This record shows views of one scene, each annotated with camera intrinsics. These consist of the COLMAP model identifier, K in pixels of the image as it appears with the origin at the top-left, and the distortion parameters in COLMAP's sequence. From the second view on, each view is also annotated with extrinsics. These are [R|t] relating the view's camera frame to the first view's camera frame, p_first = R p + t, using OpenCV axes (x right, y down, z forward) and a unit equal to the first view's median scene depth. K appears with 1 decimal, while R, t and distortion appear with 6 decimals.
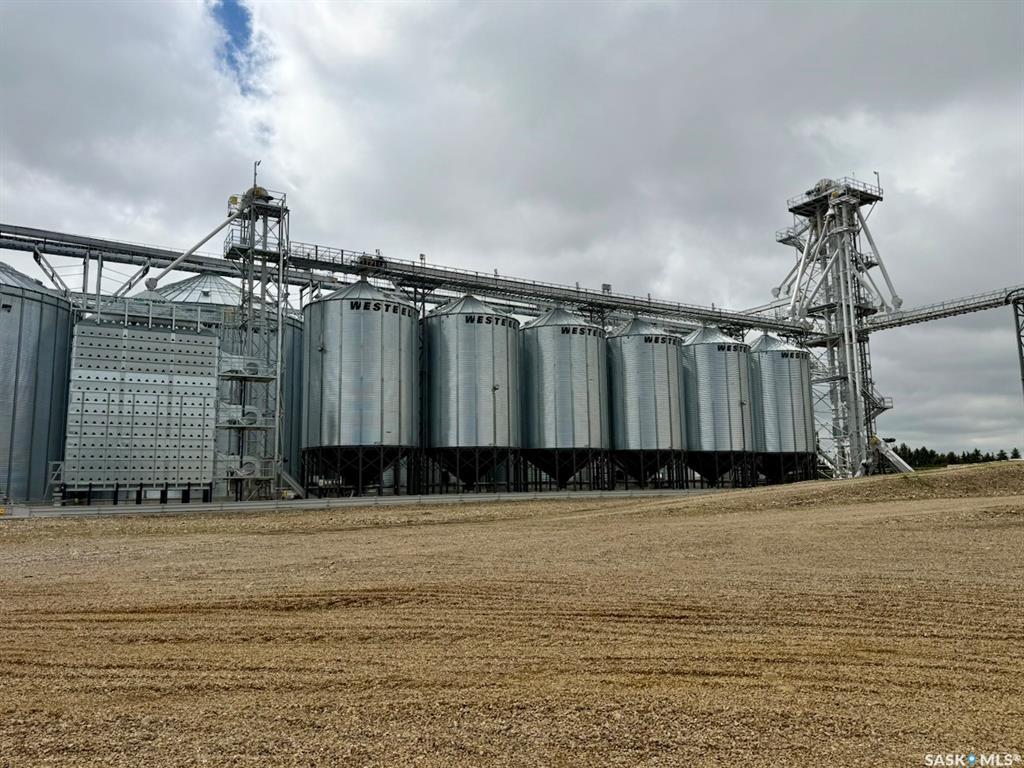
lens RADIAL K [[764.4, 0, 521.0], [0, 764.4, 381.4], [0, 0, 1]] dist [0.045941, -0.008108]
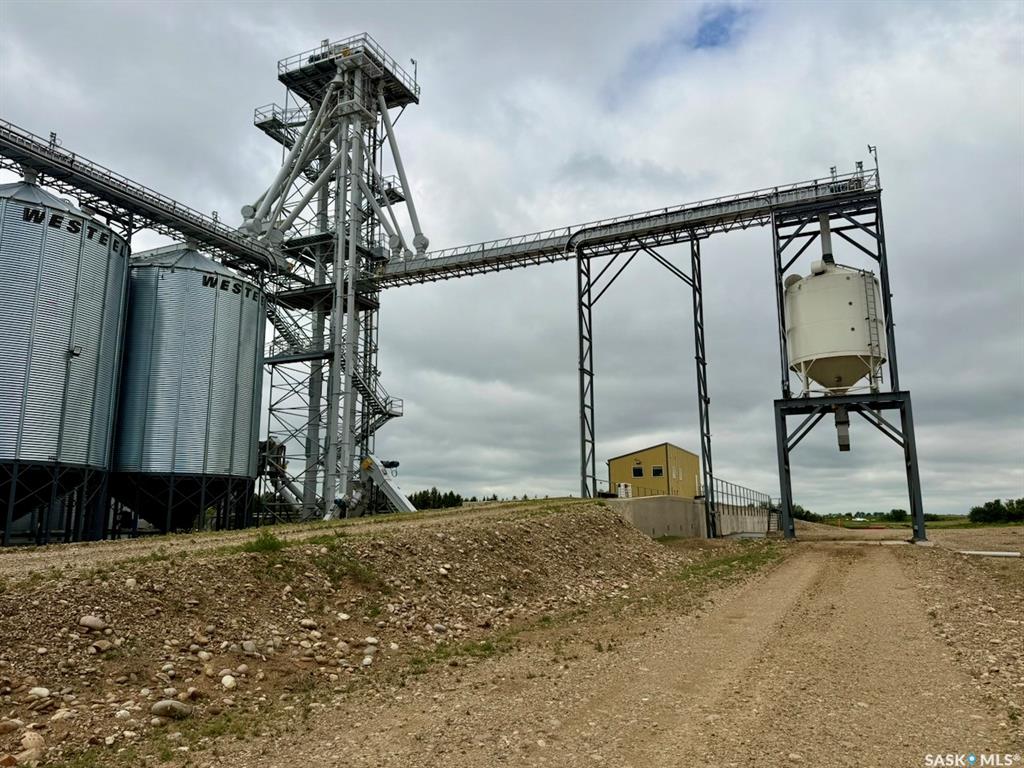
lens RADIAL K [[764.4, 0, 515.4], [0, 764.4, 381.4], [0, 0, 1]] dist [0.045941, -0.008108]
pose [[0.847700, 0.115567, 0.517735, 0.223747], [-0.088682, 0.993119, -0.076481, 0.045828], [-0.523011, 0.018919, 0.852116, 0.398777]]
